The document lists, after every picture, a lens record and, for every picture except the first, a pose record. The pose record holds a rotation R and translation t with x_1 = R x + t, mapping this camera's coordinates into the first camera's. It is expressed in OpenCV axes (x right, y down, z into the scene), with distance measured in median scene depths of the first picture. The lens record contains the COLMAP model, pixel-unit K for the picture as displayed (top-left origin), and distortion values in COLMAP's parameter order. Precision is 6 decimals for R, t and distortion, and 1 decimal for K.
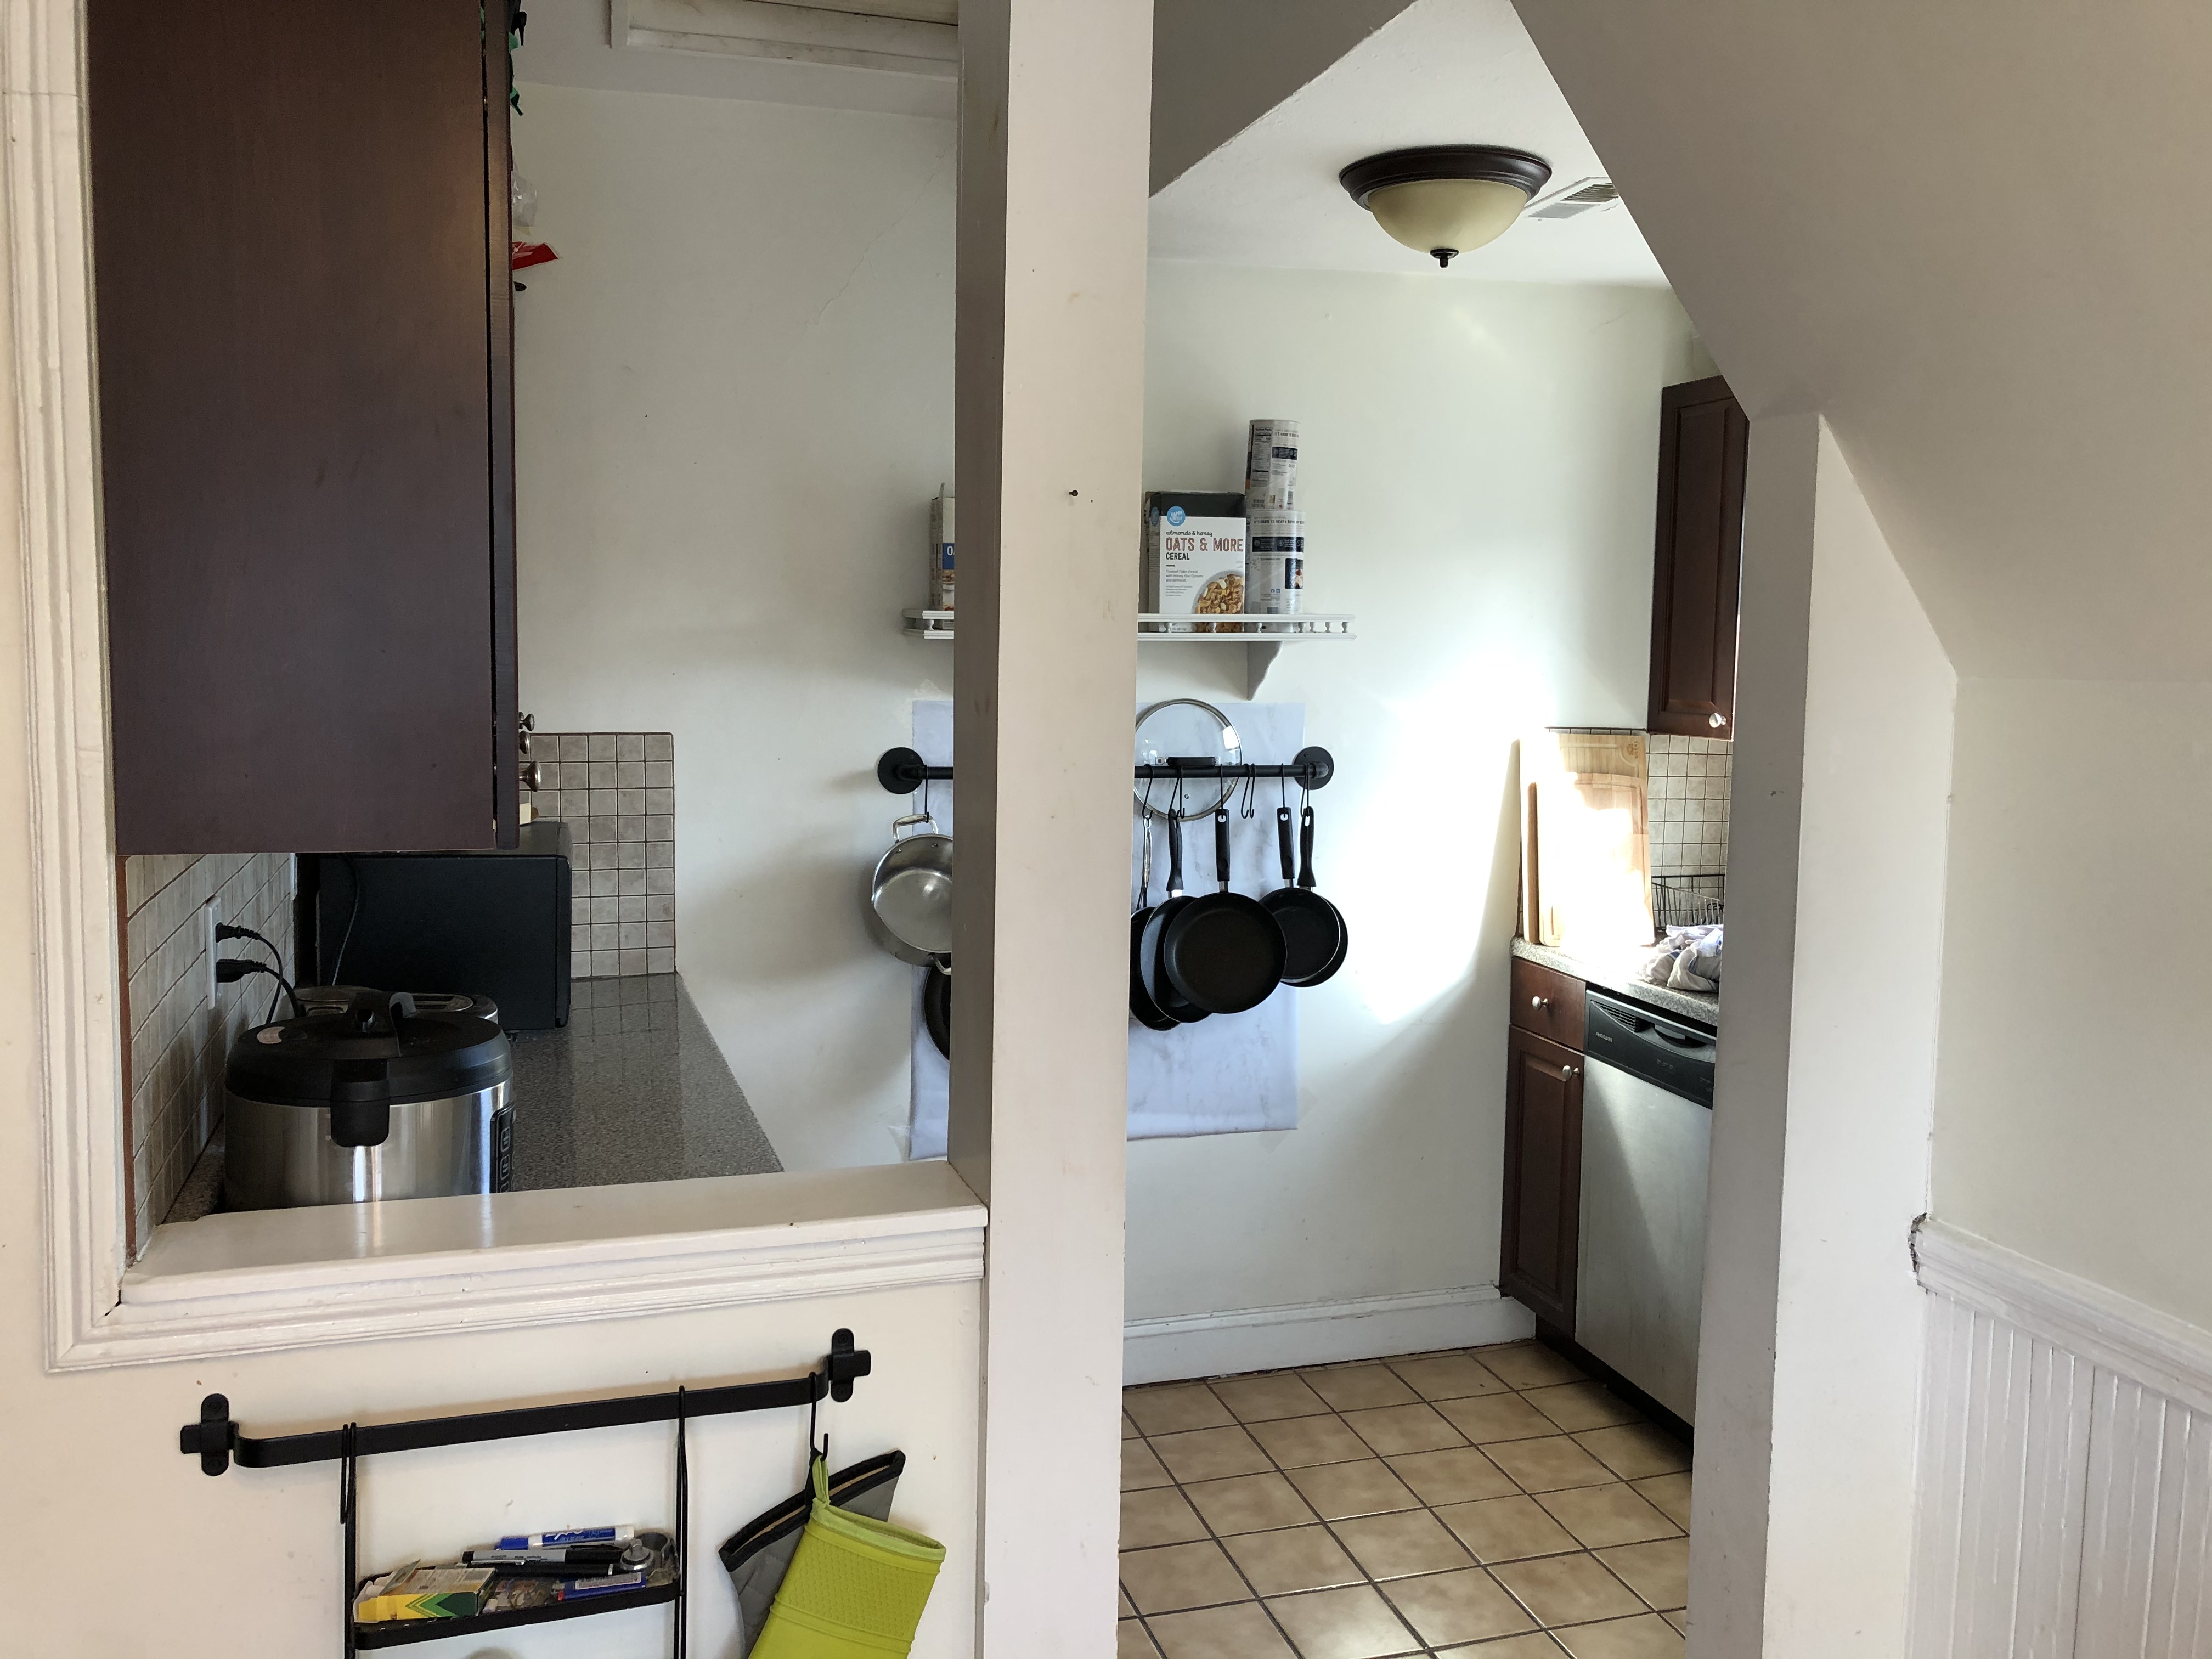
lens RADIAL K [[1814.1, 0, 1096.5], [0, 1814.1, 814.7], [0, 0, 1]] dist [0.020259, 0.002521]
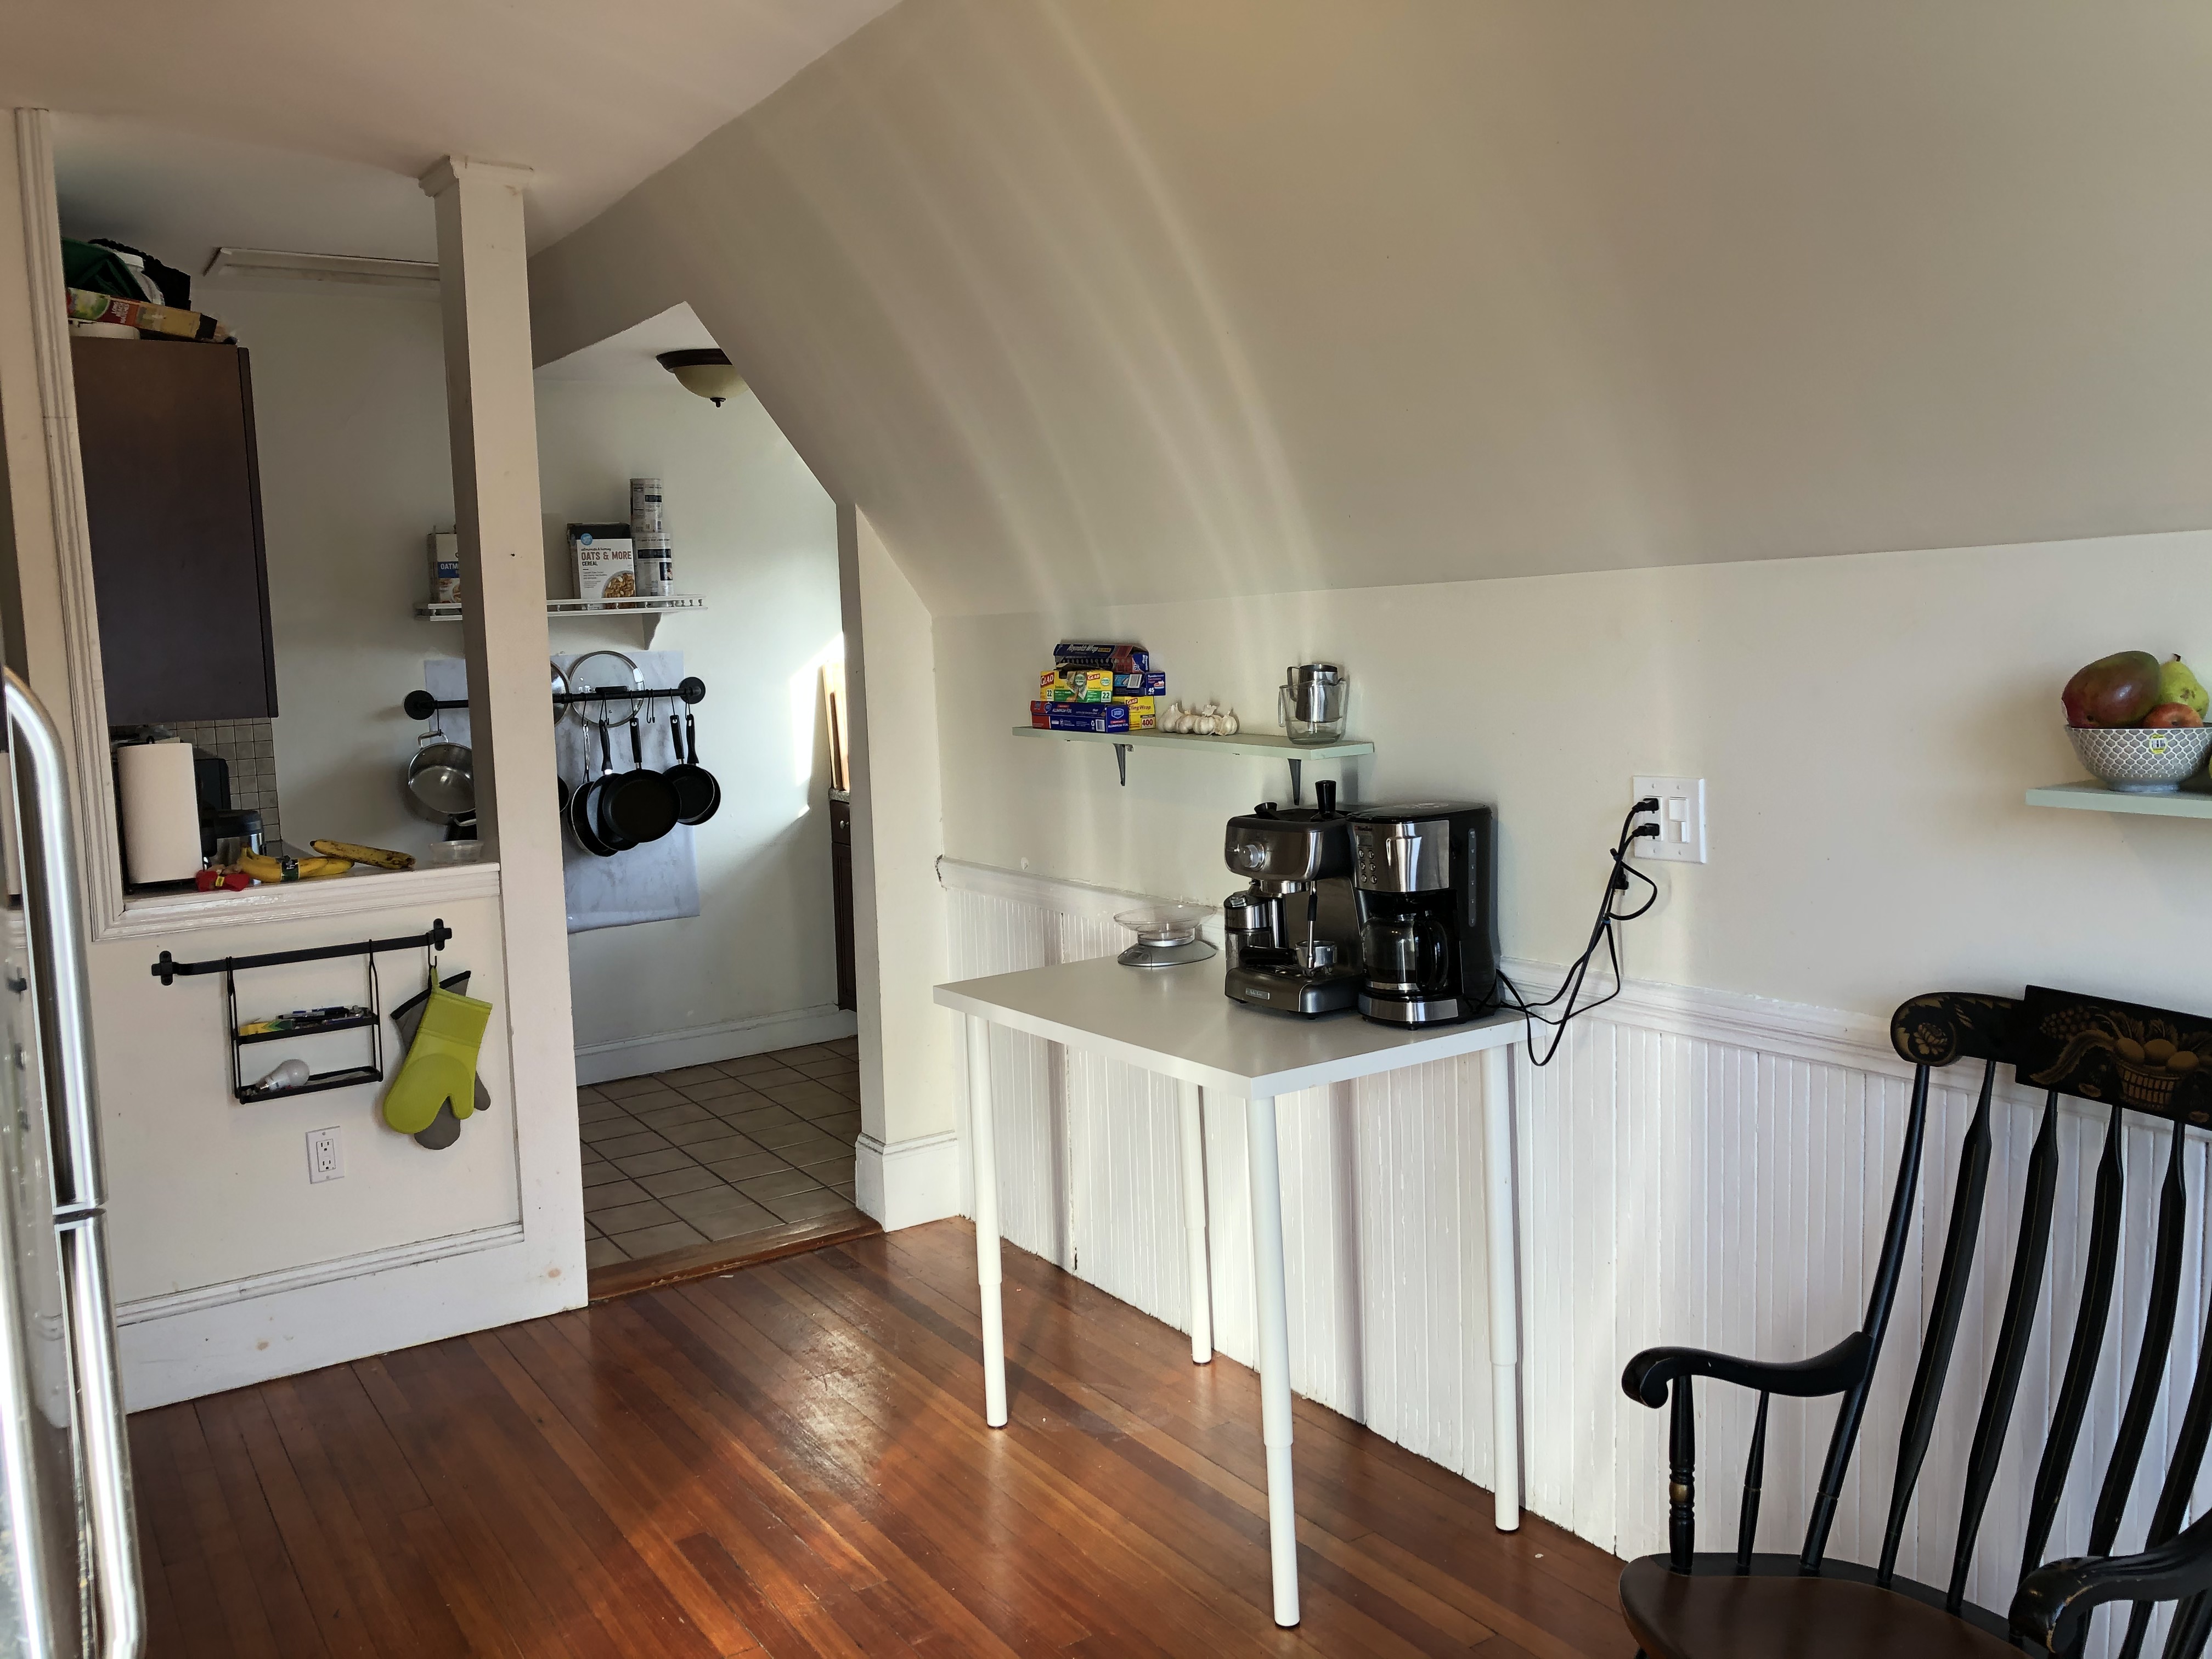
lens RADIAL K [[1817.0, 0, 1114.5], [0, 1817.0, 798.1], [0, 0, 1]] dist [0.068008, -0.138406]
pose [[0.957877, -0.076493, 0.276804, 0.025111], [0.073828, 0.997069, 0.020052, 0.069395], [-0.277526, 0.001228, 0.960717, -0.704327]]
